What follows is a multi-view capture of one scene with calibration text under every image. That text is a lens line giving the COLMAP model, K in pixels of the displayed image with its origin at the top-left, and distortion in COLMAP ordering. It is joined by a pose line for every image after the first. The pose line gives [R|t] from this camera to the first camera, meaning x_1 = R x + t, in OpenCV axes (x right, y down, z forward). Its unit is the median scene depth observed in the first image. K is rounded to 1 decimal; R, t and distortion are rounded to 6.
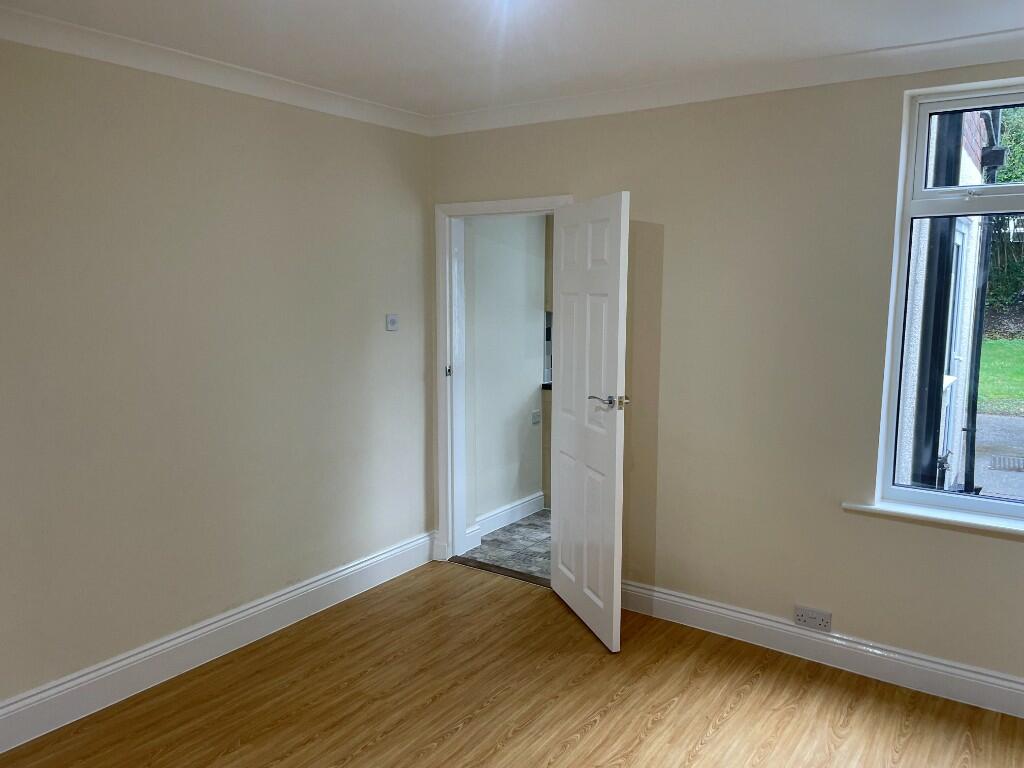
lens RADIAL K [[766.0, 0, 512.0], [0, 766.0, 384.0], [0, 0, 1]] dist [0.056383, -0.067277]
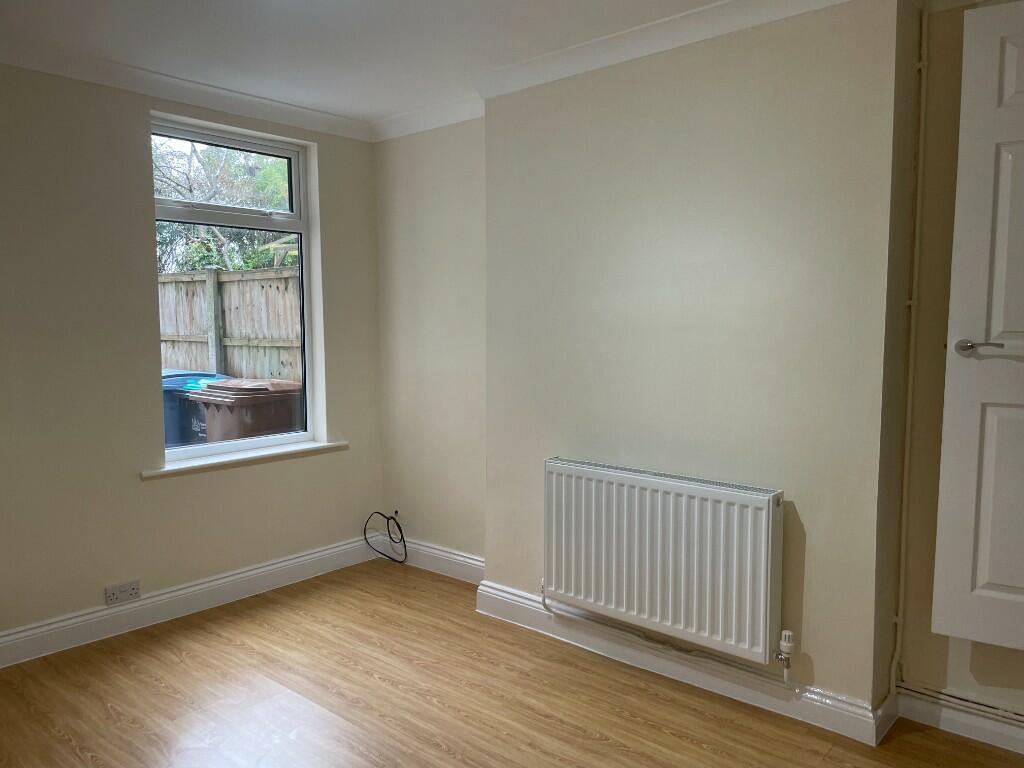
lens RADIAL K [[766.0, 0, 513.0], [0, 766.0, 386.3], [0, 0, 1]] dist [0.056383, -0.067277]
pose [[0.105517, -0.091034, 0.990242, -0.617562], [0.127685, 0.988798, 0.077295, 0.015120], [-0.986186, 0.118283, 0.115959, 0.353926]]
